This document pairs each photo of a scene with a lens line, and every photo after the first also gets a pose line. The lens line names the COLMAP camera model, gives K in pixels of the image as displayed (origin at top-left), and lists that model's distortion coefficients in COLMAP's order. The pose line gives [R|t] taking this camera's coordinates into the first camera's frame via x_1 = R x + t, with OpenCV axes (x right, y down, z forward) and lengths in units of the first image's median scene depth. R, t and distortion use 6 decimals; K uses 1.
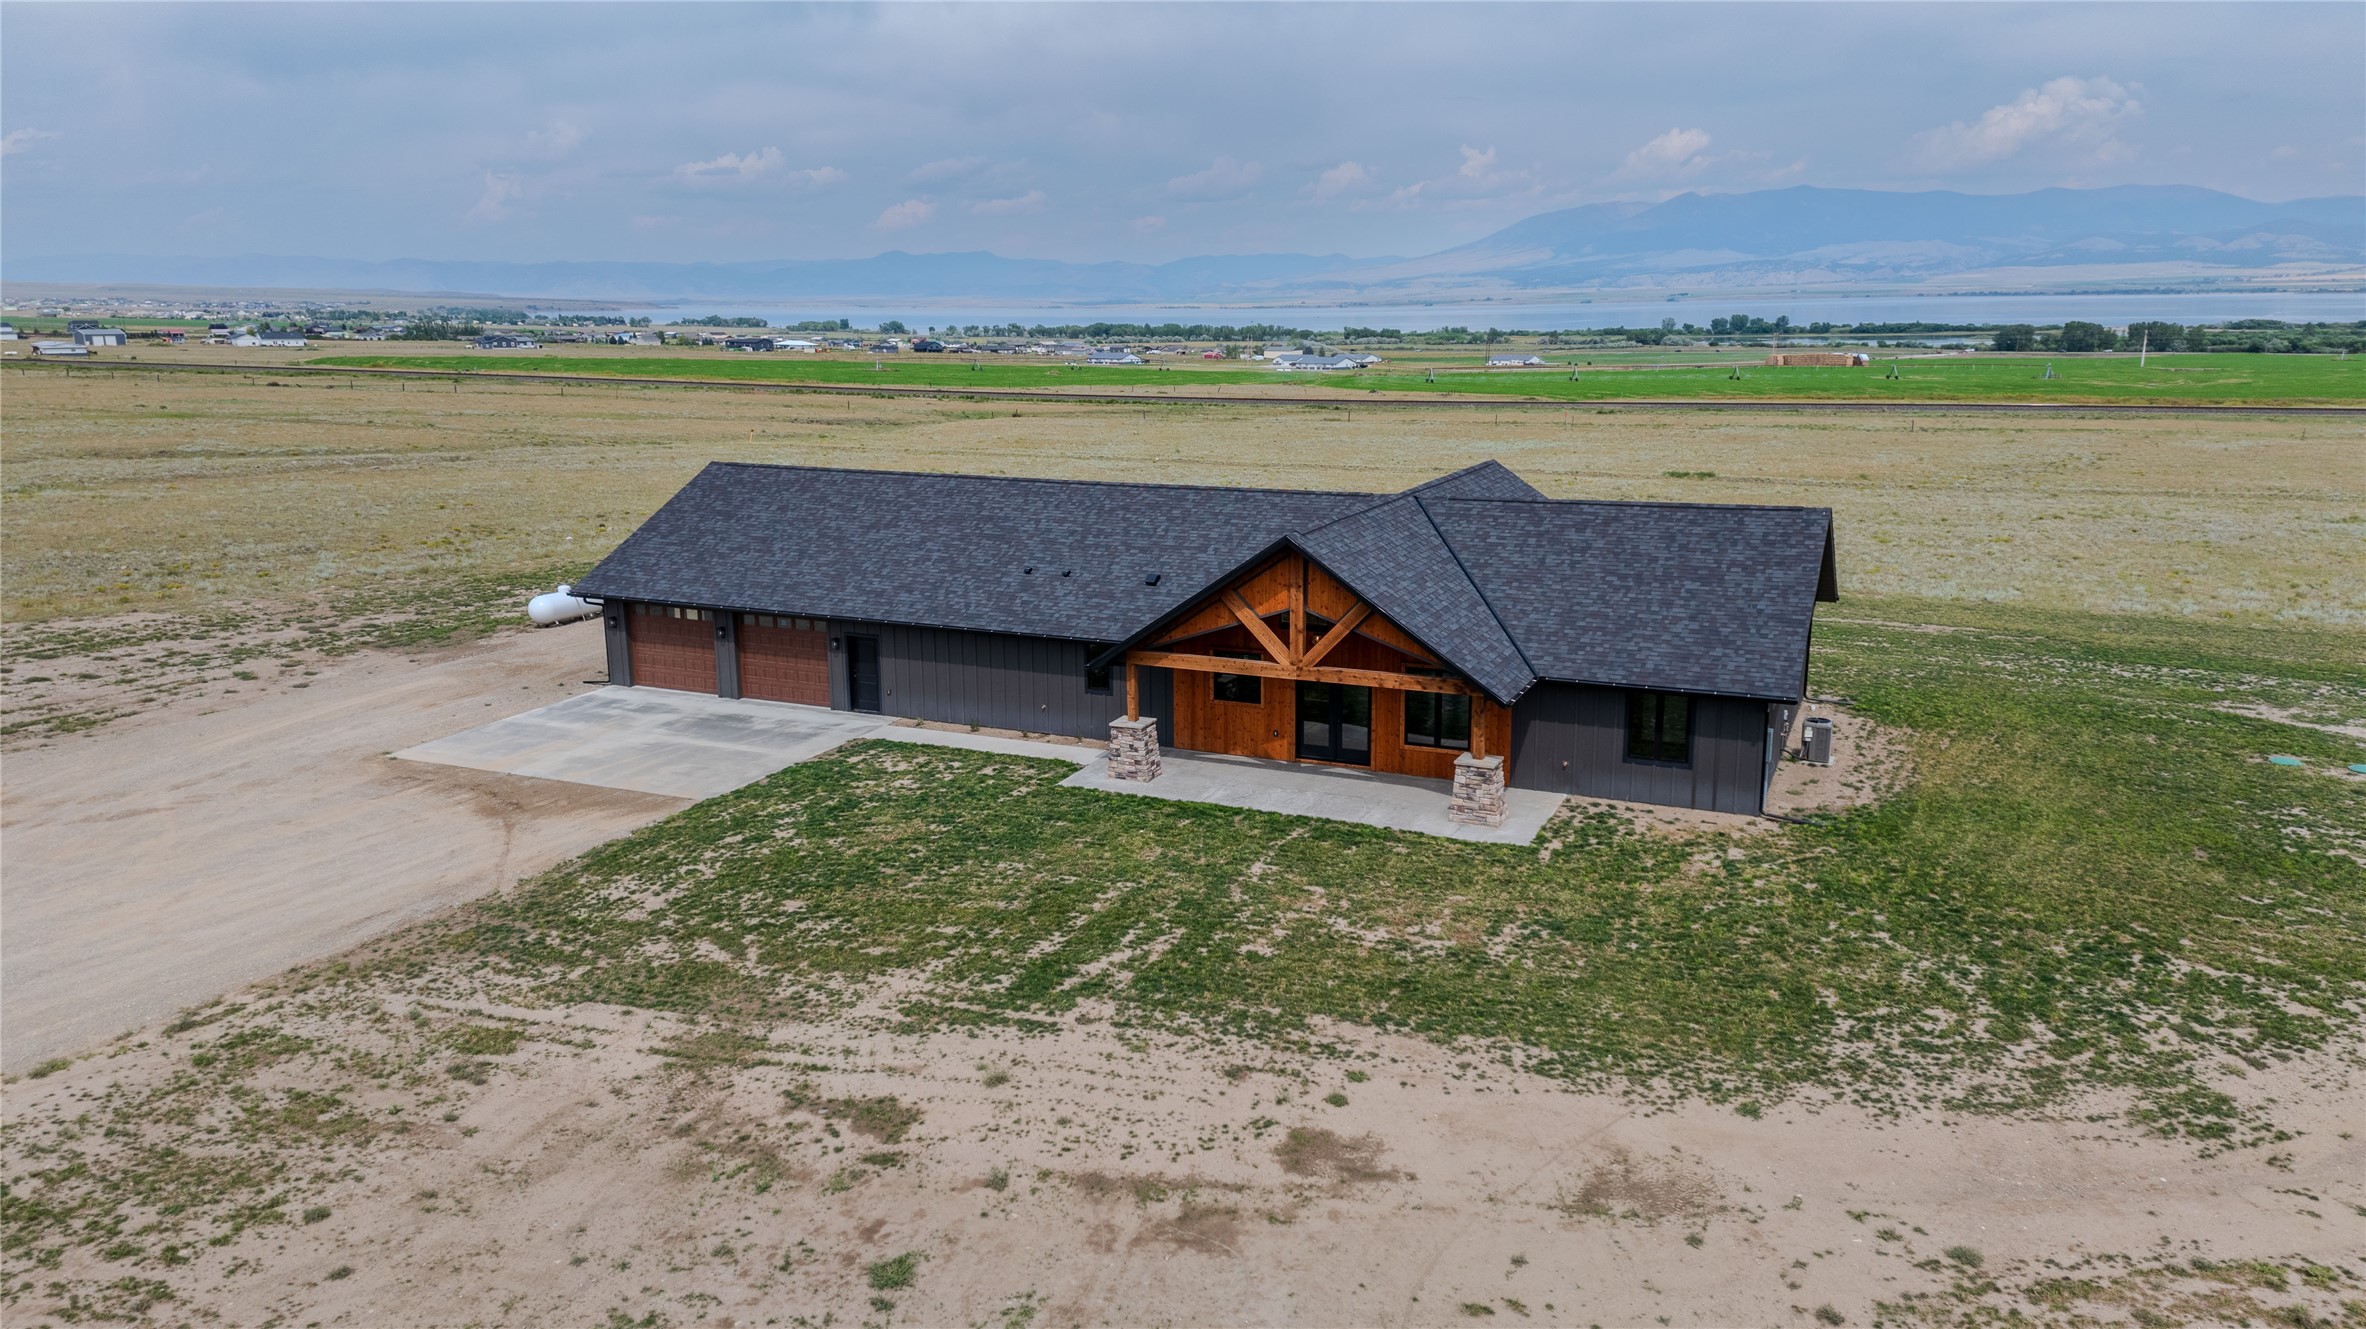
lens RADIAL K [[1621.9, 0, 1190.7], [0, 1621.9, 665.8], [0, 0, 1]] dist [0.166810, -0.169433]
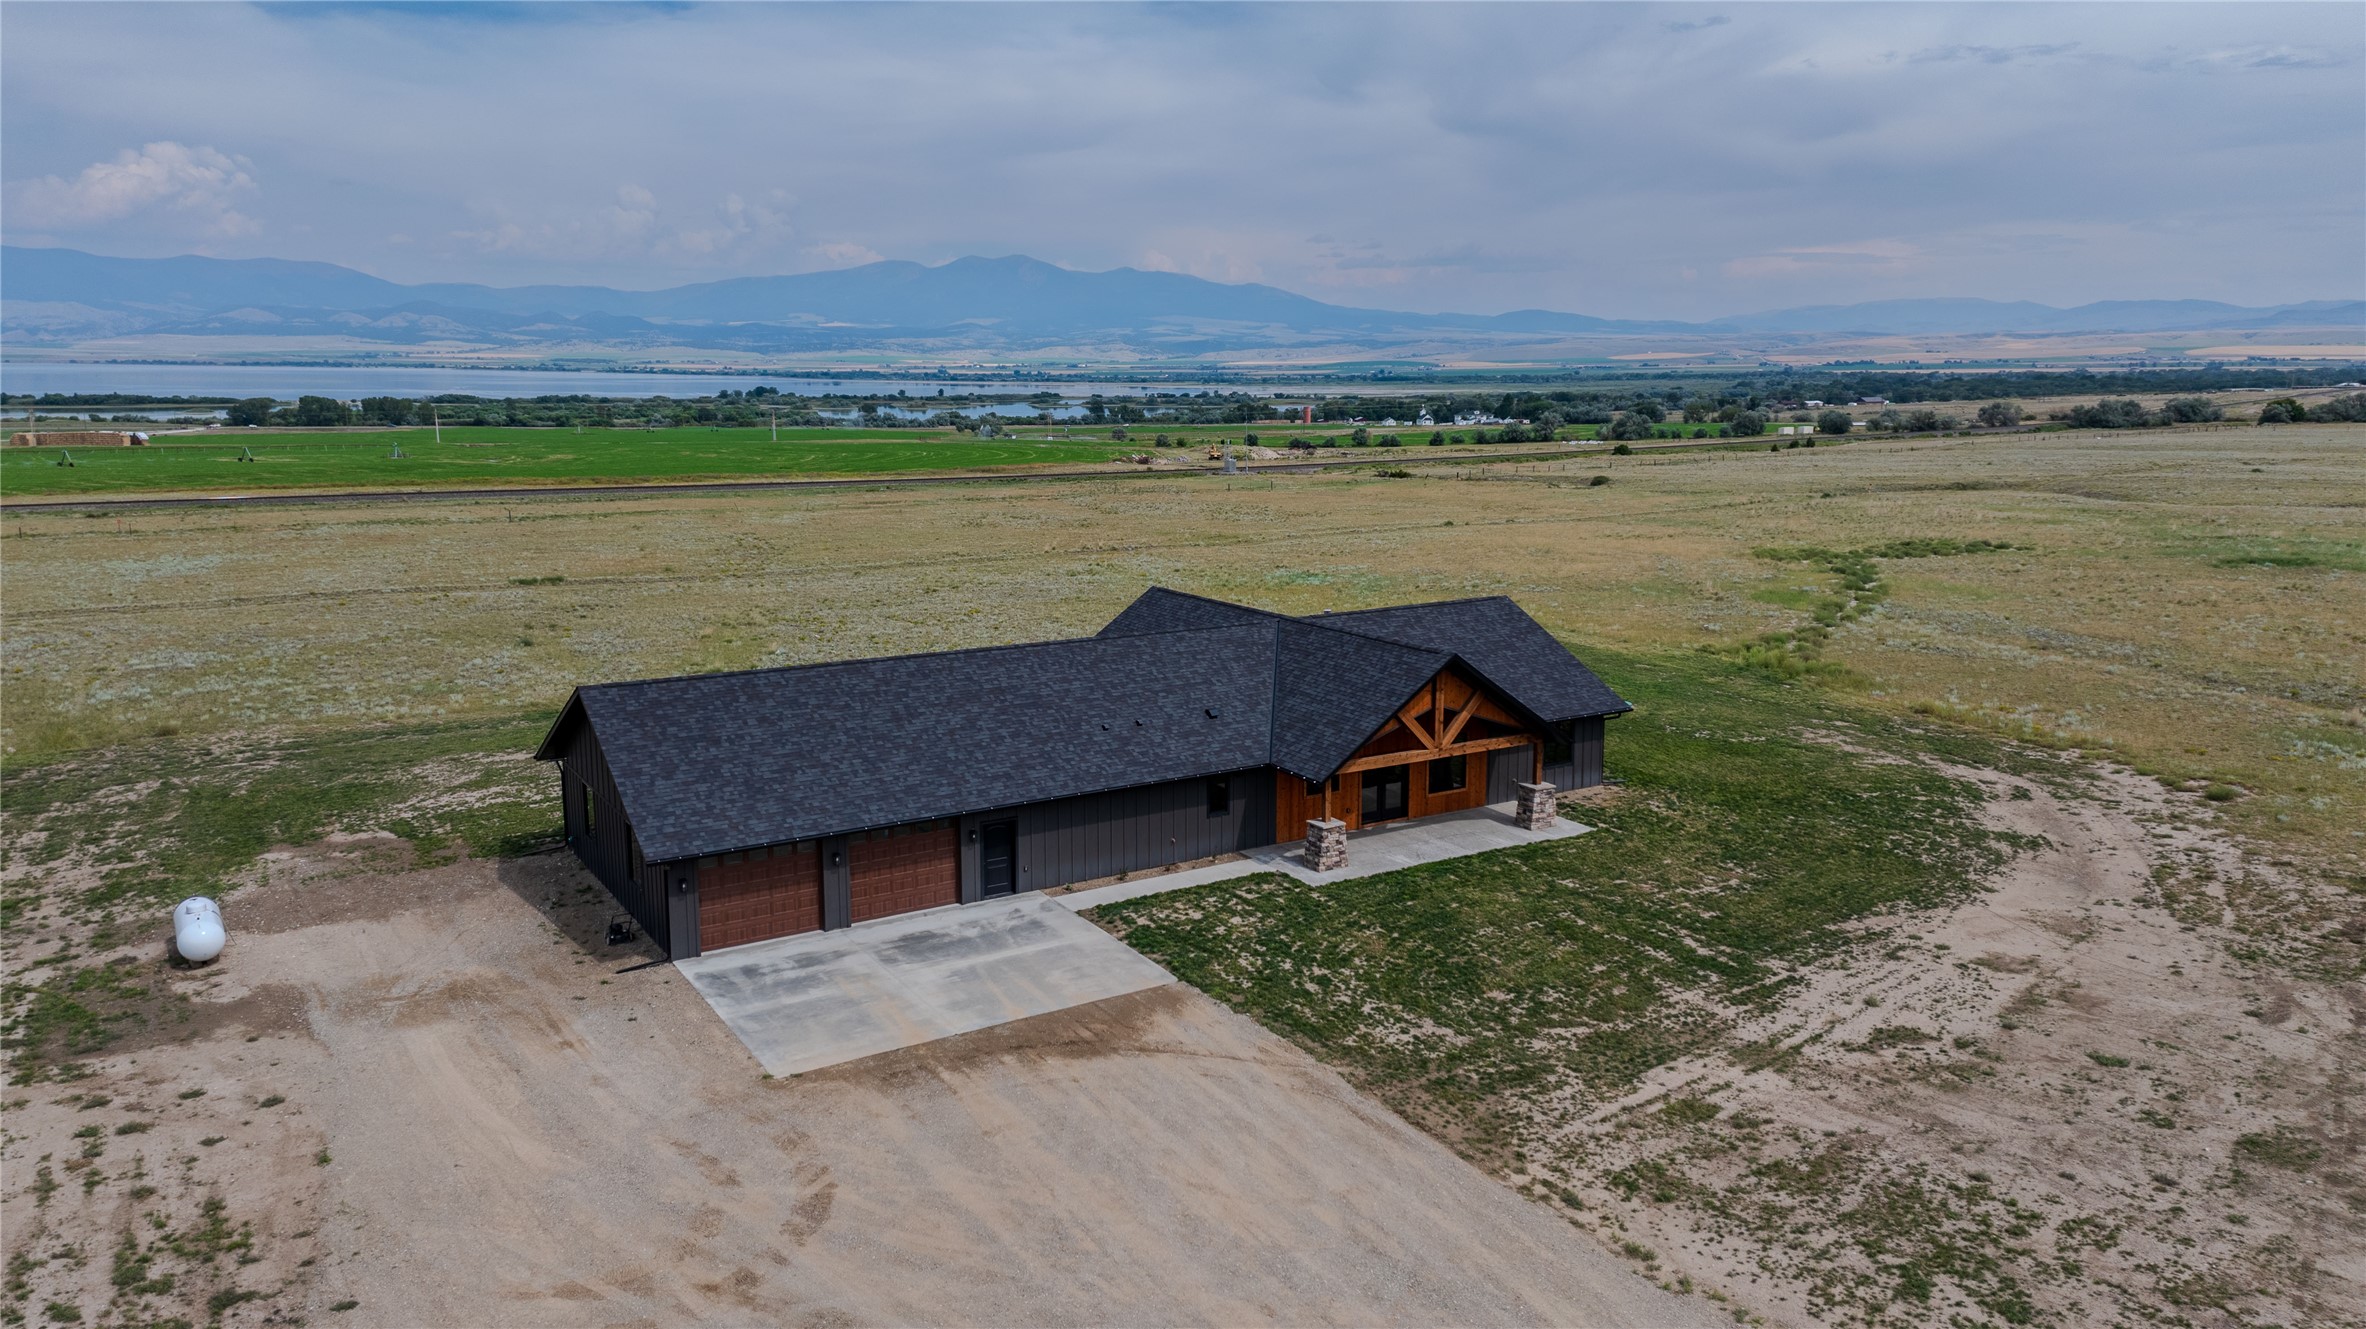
lens RADIAL K [[1621.9, 0, 1190.7], [0, 1621.9, 665.8], [0, 0, 1]] dist [0.166810, -0.169433]
pose [[0.556642, -0.145989, 0.817824, -1.349958], [0.179028, 0.982388, 0.053512, -0.207903], [-0.811233, 0.116626, 0.572975, 0.443304]]
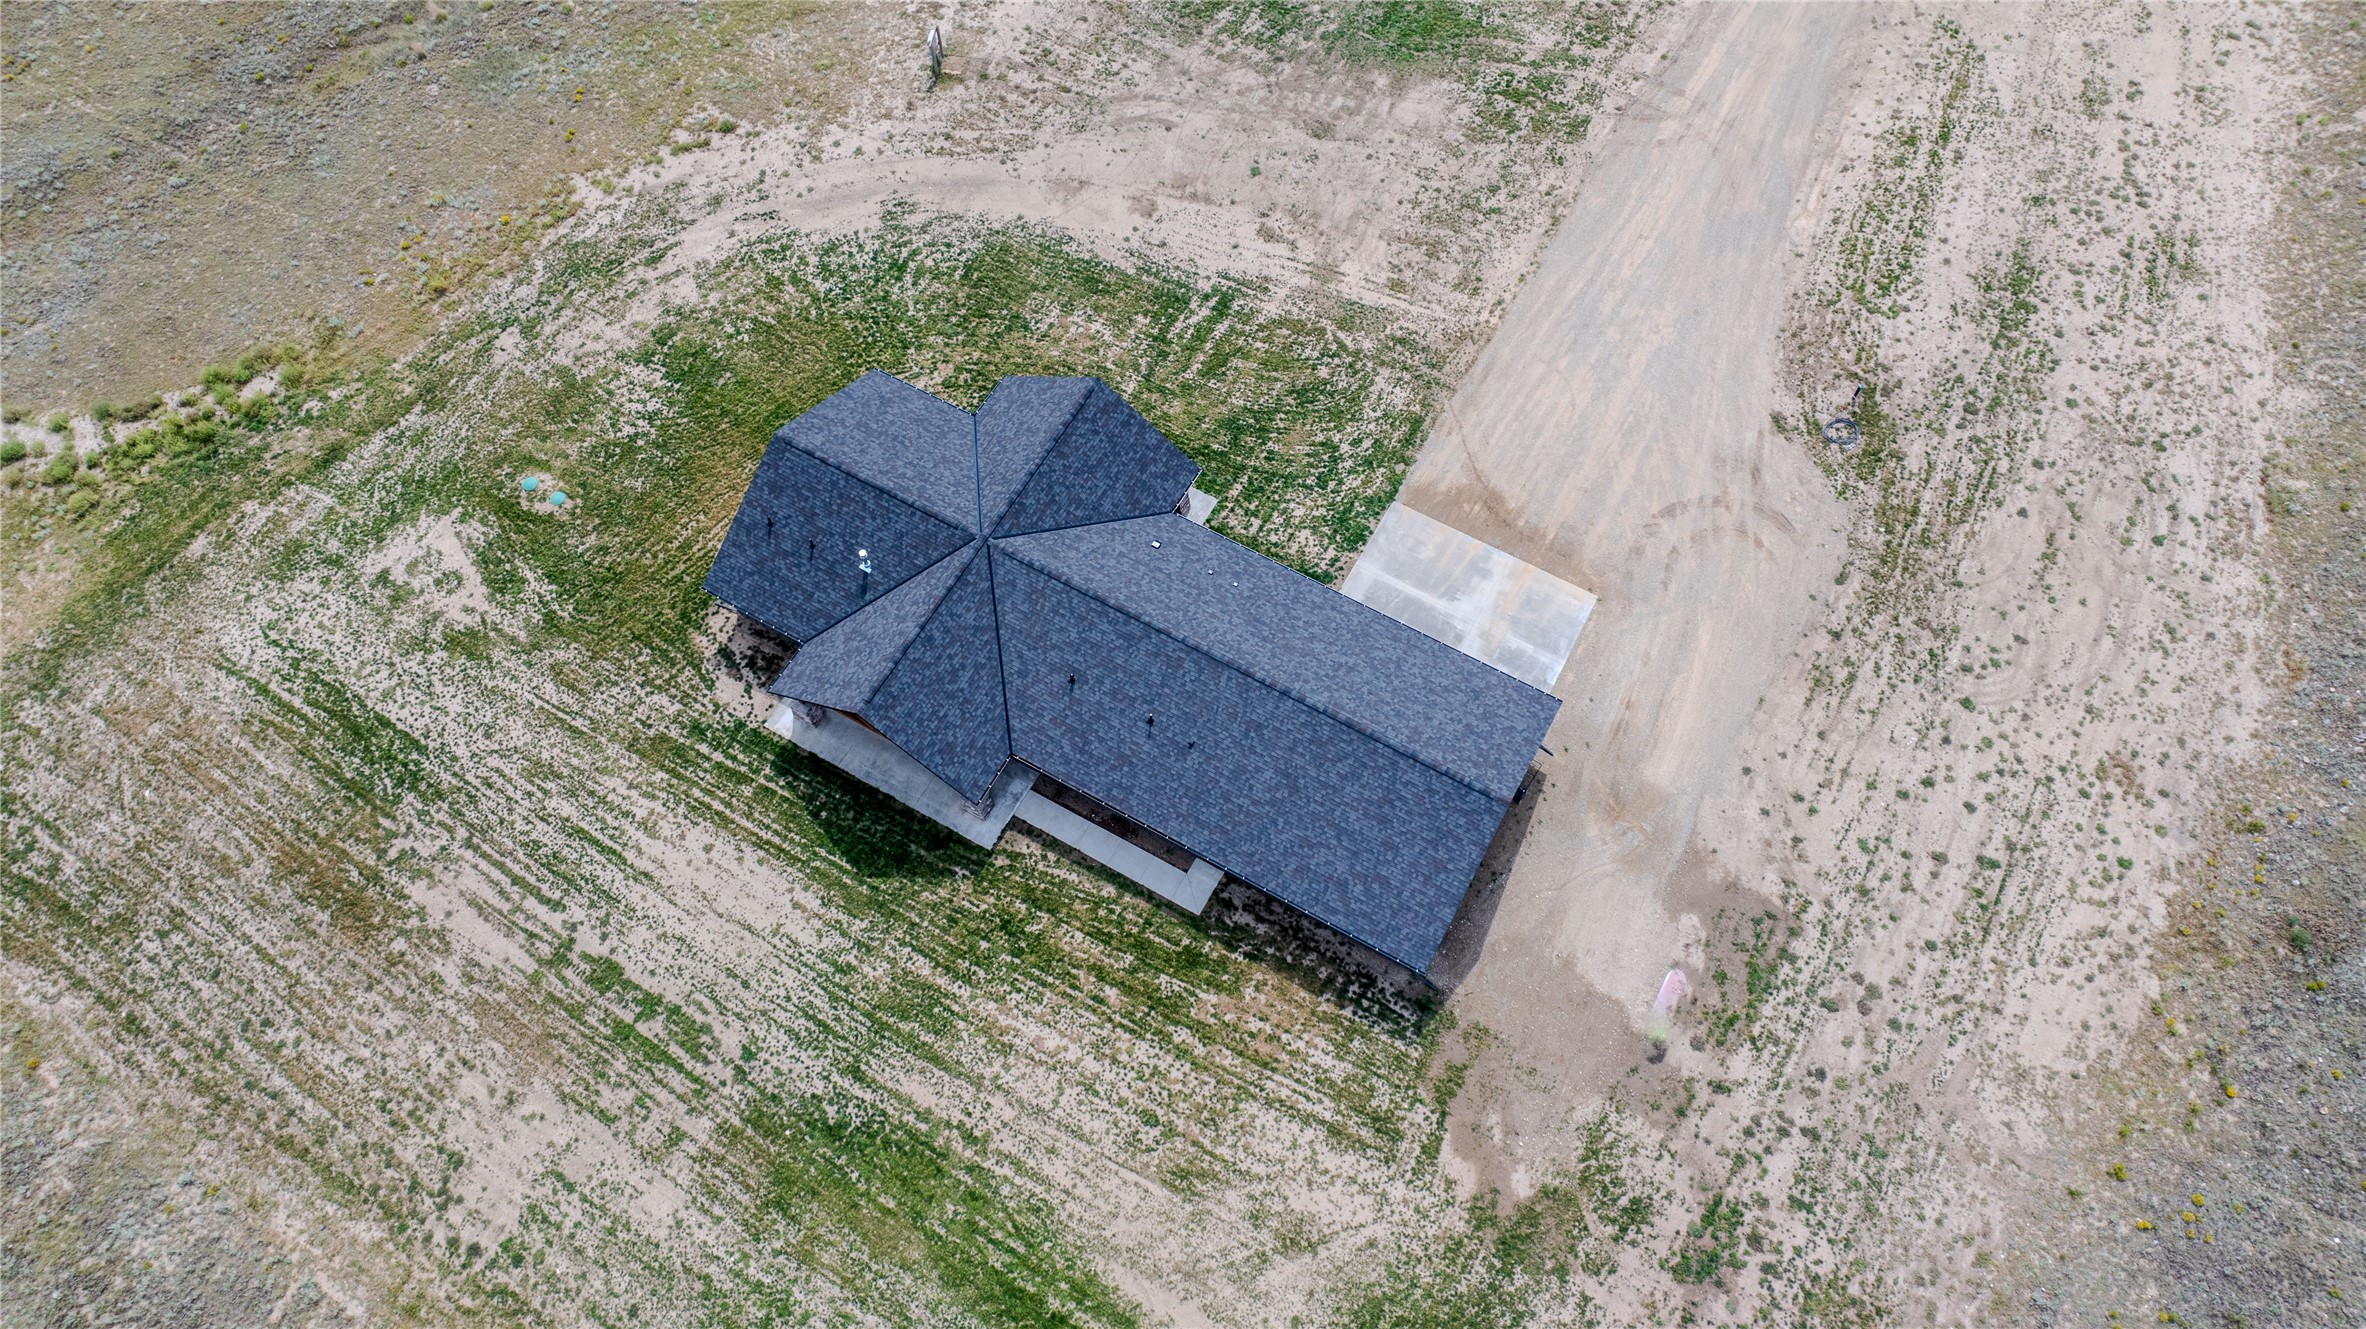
lens RADIAL K [[1666.4, 0, 1194.6], [0, 1666.4, 666.1], [0, 0, 1]] dist [-0.043138, 0.034331]
pose [[-0.996297, -0.077301, 0.037649, -0.176179], [0.018511, 0.234760, 0.971877, -2.169988], [-0.083966, 0.968975, -0.232460, 2.014024]]
